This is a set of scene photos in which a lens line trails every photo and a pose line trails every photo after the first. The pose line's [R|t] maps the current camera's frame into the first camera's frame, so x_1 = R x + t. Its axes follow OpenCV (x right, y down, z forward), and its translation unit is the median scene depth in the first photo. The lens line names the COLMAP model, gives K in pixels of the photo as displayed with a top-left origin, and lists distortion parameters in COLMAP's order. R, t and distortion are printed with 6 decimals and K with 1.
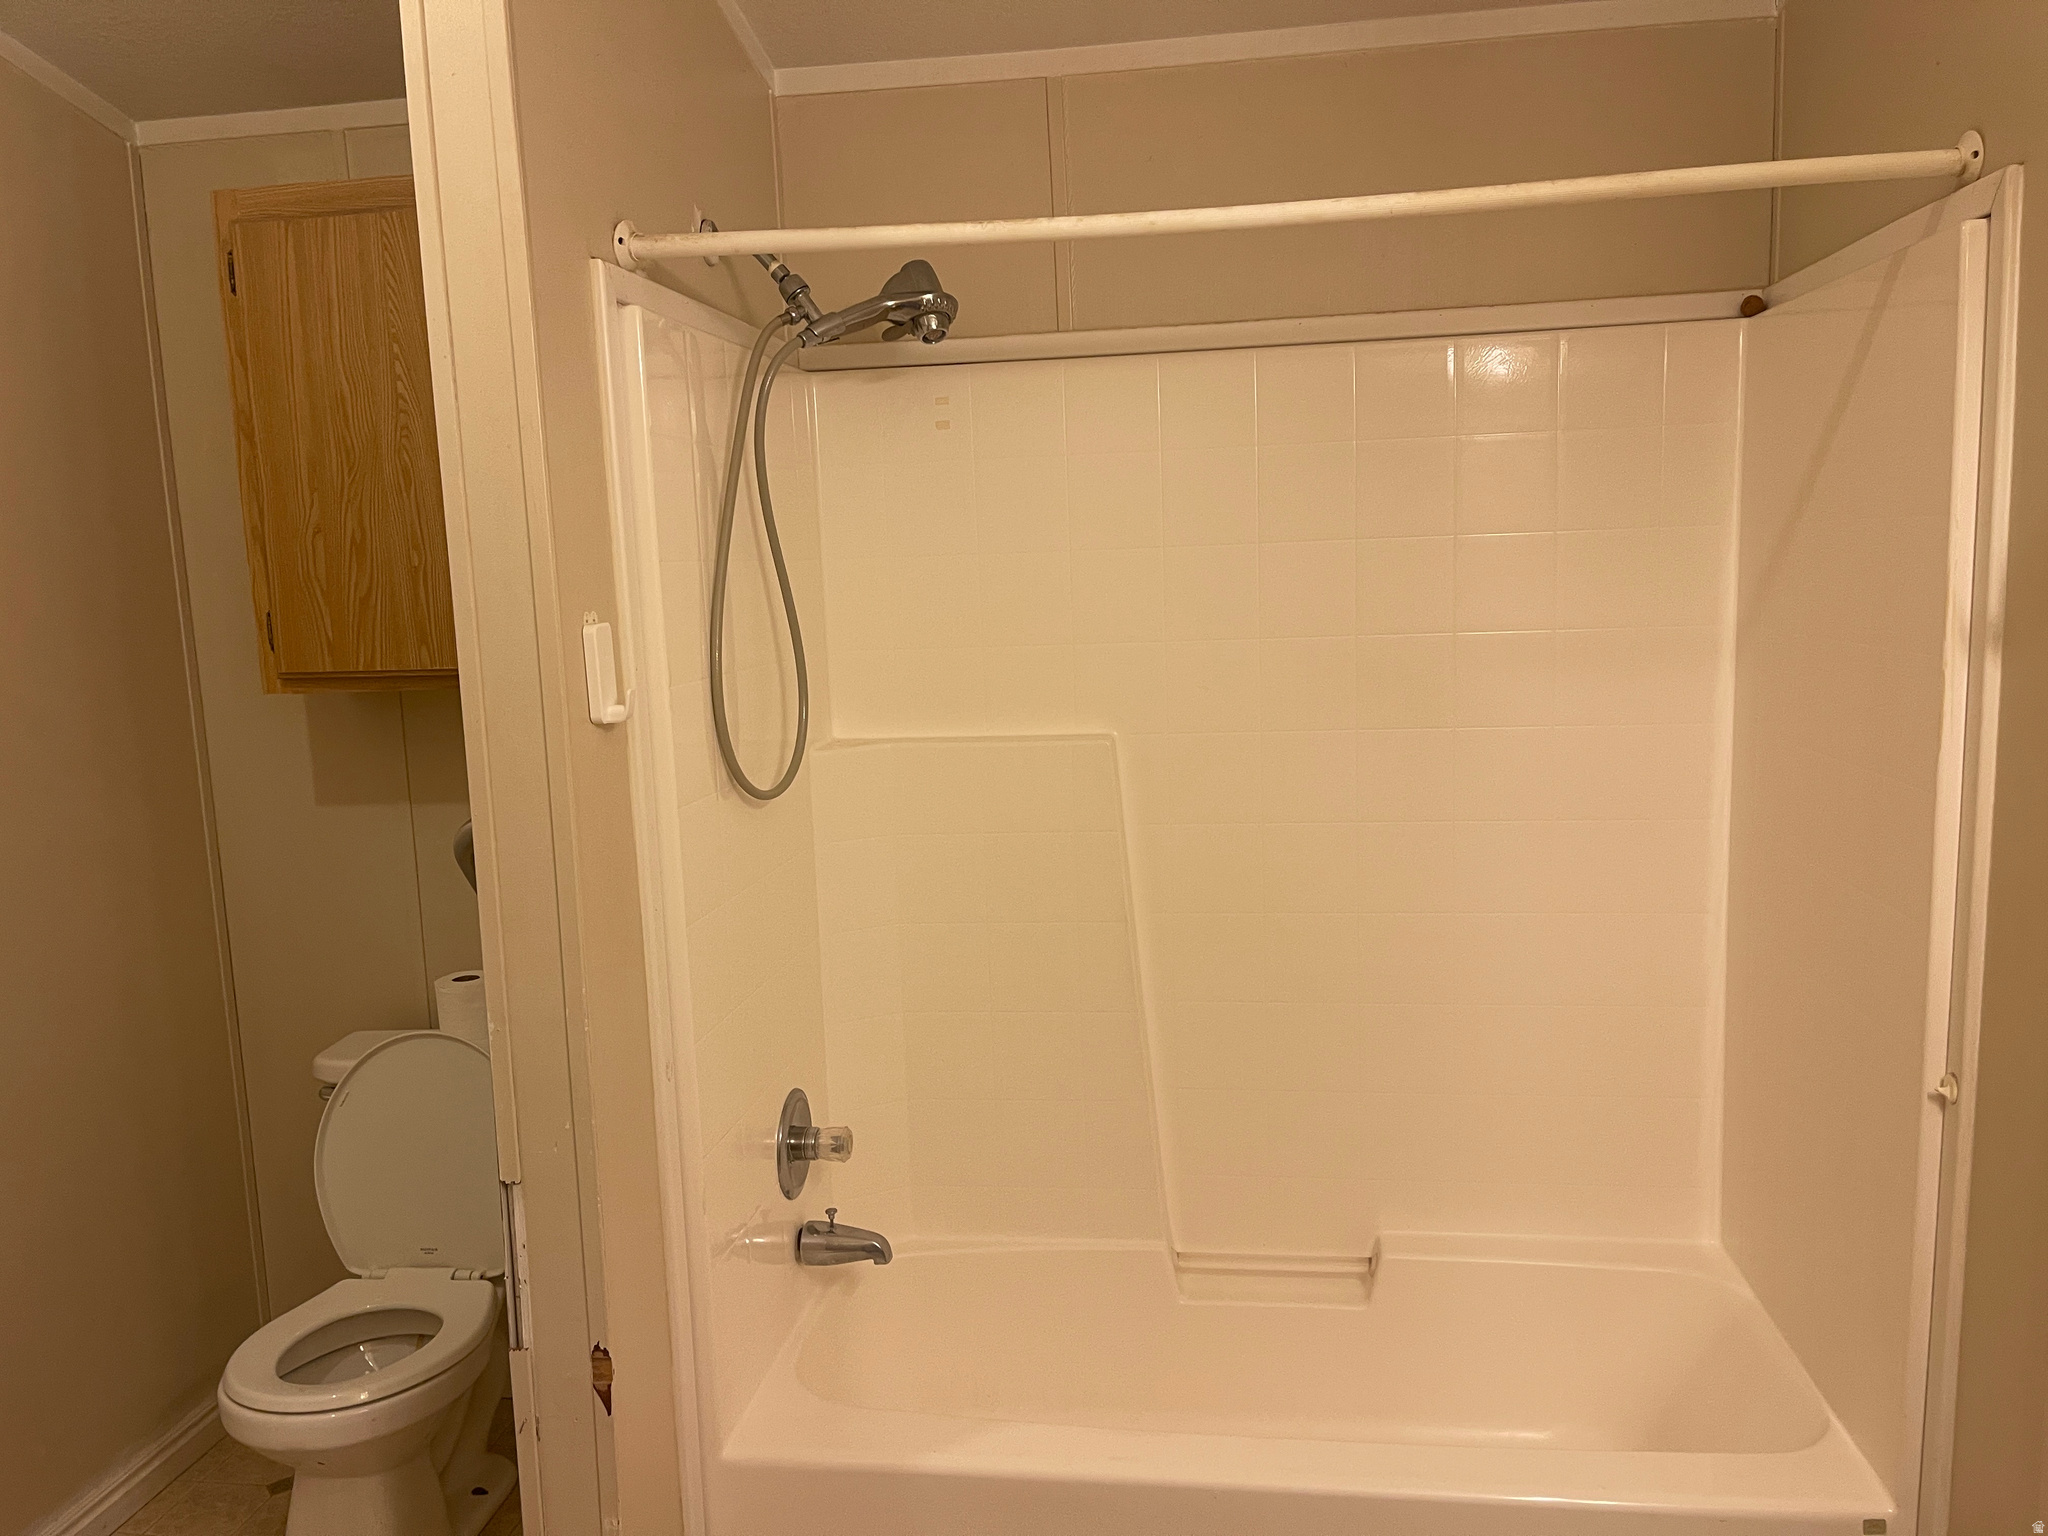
lens RADIAL K [[1527.8, 0, 1024.0], [0, 1527.8, 768.0], [0, 0, 1]] dist [0.044793, -0.071586]
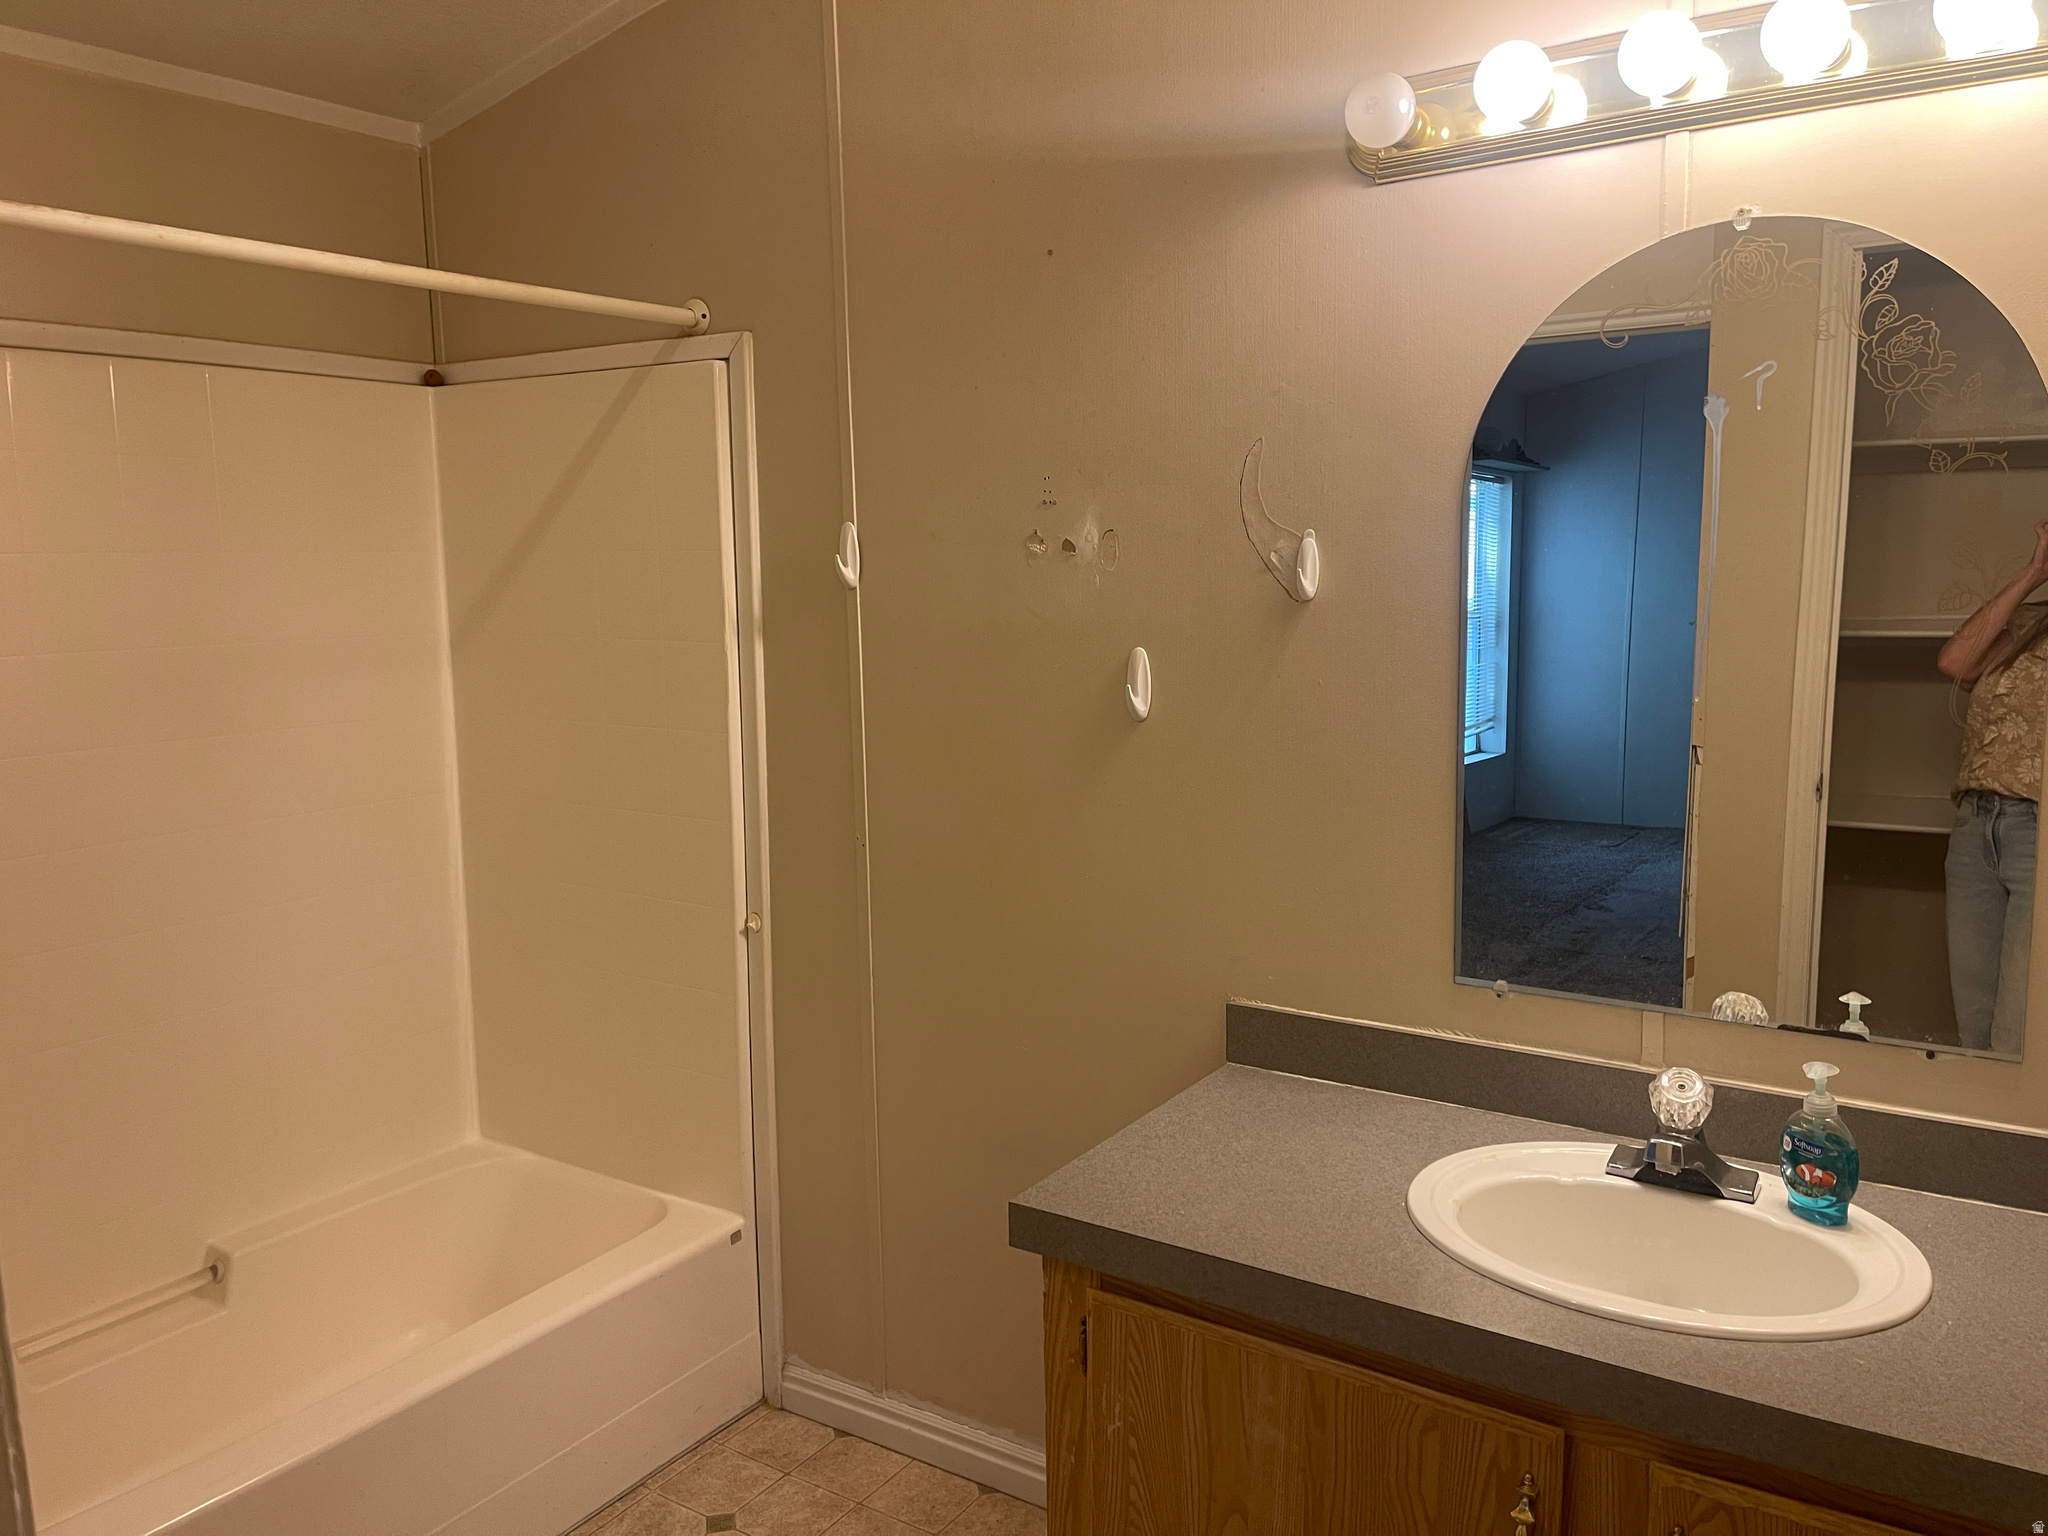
lens RADIAL K [[1527.8, 0, 1024.0], [0, 1527.8, 768.0], [0, 0, 1]] dist [0.044793, -0.071586]
pose [[0.415096, -0.096858, 0.904607, -0.490720], [0.118996, 0.991555, 0.051564, 0.005940], [-0.901962, 0.086241, 0.423116, 0.069427]]
